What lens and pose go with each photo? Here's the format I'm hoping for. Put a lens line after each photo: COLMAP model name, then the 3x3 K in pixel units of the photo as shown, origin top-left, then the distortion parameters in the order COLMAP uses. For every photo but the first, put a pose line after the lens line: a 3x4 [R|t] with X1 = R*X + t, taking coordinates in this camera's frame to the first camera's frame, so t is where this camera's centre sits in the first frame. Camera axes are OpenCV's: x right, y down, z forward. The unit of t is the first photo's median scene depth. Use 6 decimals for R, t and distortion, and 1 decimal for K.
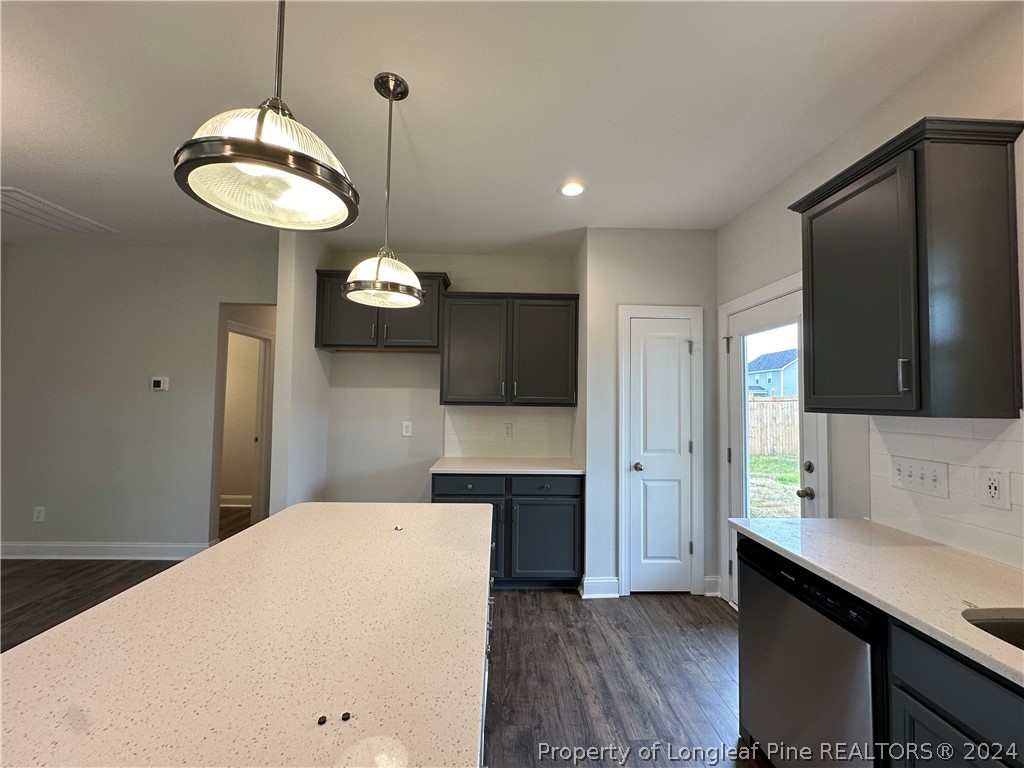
lens RADIAL K [[408.6, 0, 512.0], [0, 408.6, 384.0], [0, 0, 1]] dist [-0.001478, 0.000017]
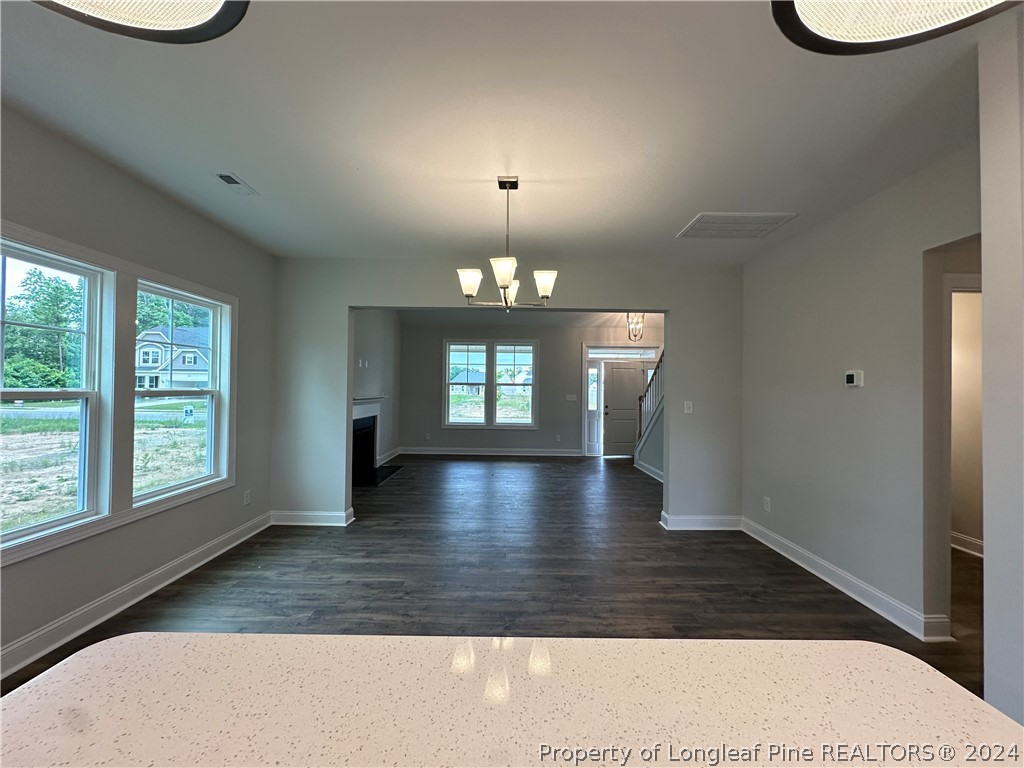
lens RADIAL K [[408.6, 0, 512.0], [0, 408.6, 384.0], [0, 0, 1]] dist [-0.001478, 0.000017]
pose [[-0.030297, -0.032075, -0.999026, -0.059733], [0.025428, 0.999137, -0.032850, 0.024083], [0.999217, -0.026399, -0.029455, 0.449666]]
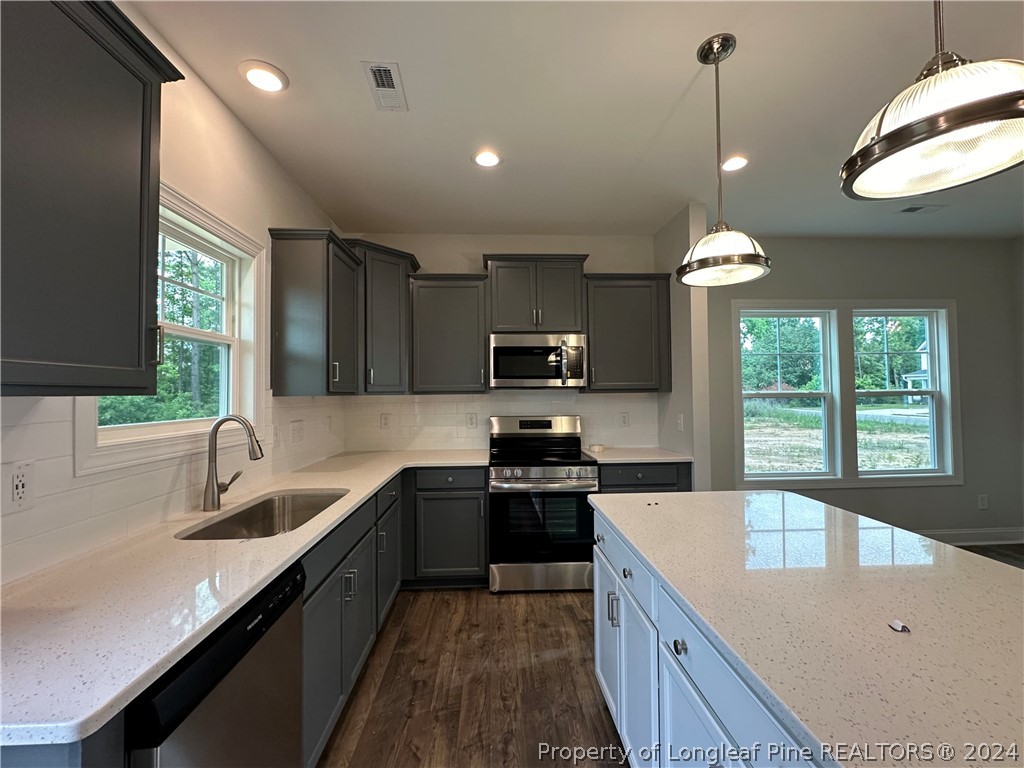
lens RADIAL K [[426.2, 0, 512.0], [0, 426.2, 384.0], [0, 0, 1]] dist [-0.001221, -0.000198]
pose [[-0.999906, -0.006658, -0.011981, 0.119249], [-0.005902, 0.998057, -0.062029, 0.051174], [0.012371, -0.061953, -0.998002, 0.869934]]
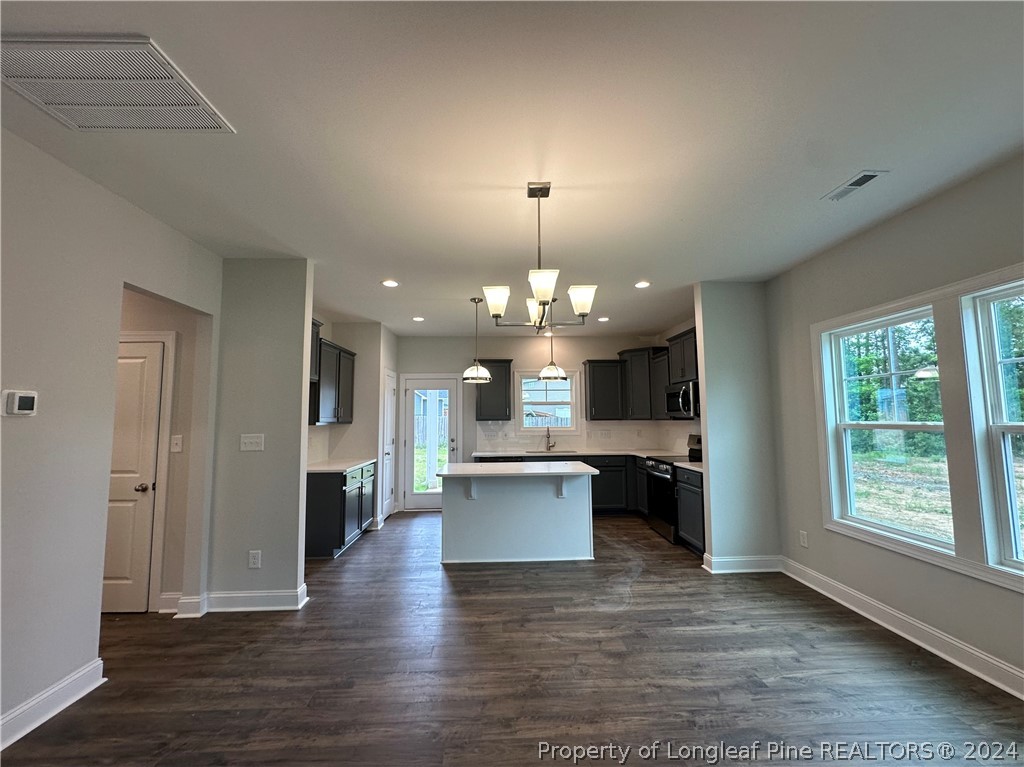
lens RADIAL K [[416.7, 0, 512.0], [0, 416.7, 383.5], [0, 0, 1]] dist [-0.000851, -0.000073]
pose [[-0.013622, 0.067331, 0.997638, -1.780743], [-0.030762, 0.997230, -0.067724, -0.010926], [-0.999434, -0.031612, -0.011513, 0.477022]]
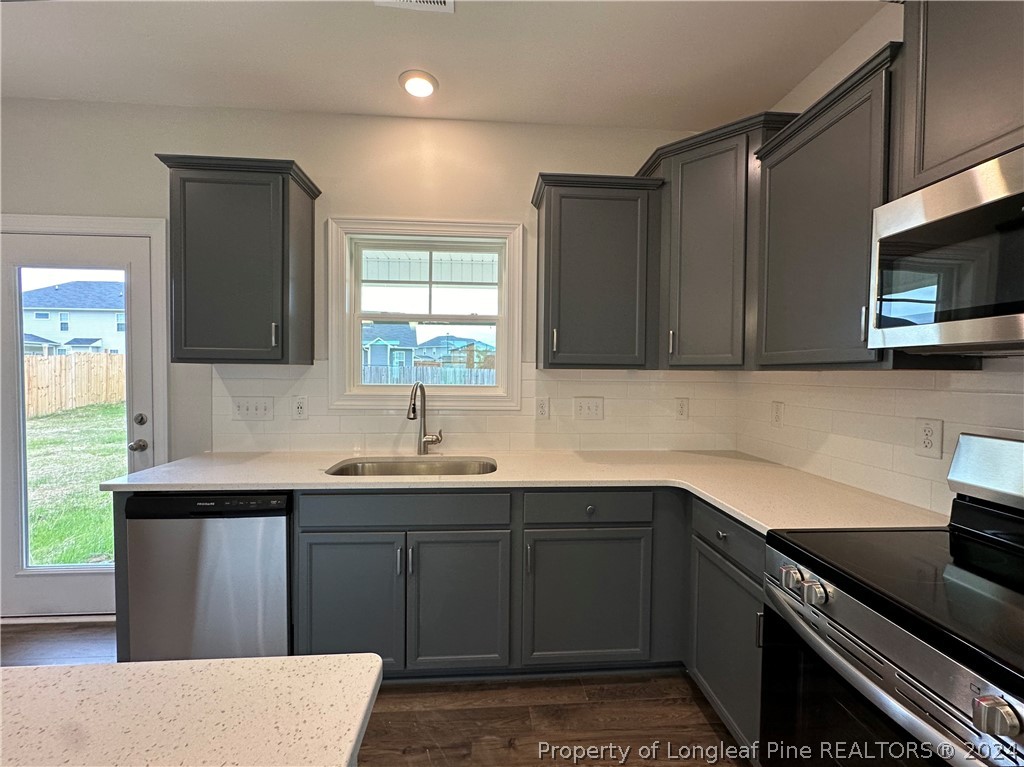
lens RADIAL K [[416.7, 0, 512.0], [0, 416.7, 383.5], [0, 0, 1]] dist [-0.000851, -0.000073]
pose [[-0.033696, -0.043902, 0.998467, -0.245564], [-0.048777, 0.997917, 0.042231, 0.021559], [-0.998241, -0.047279, -0.035767, 0.101244]]
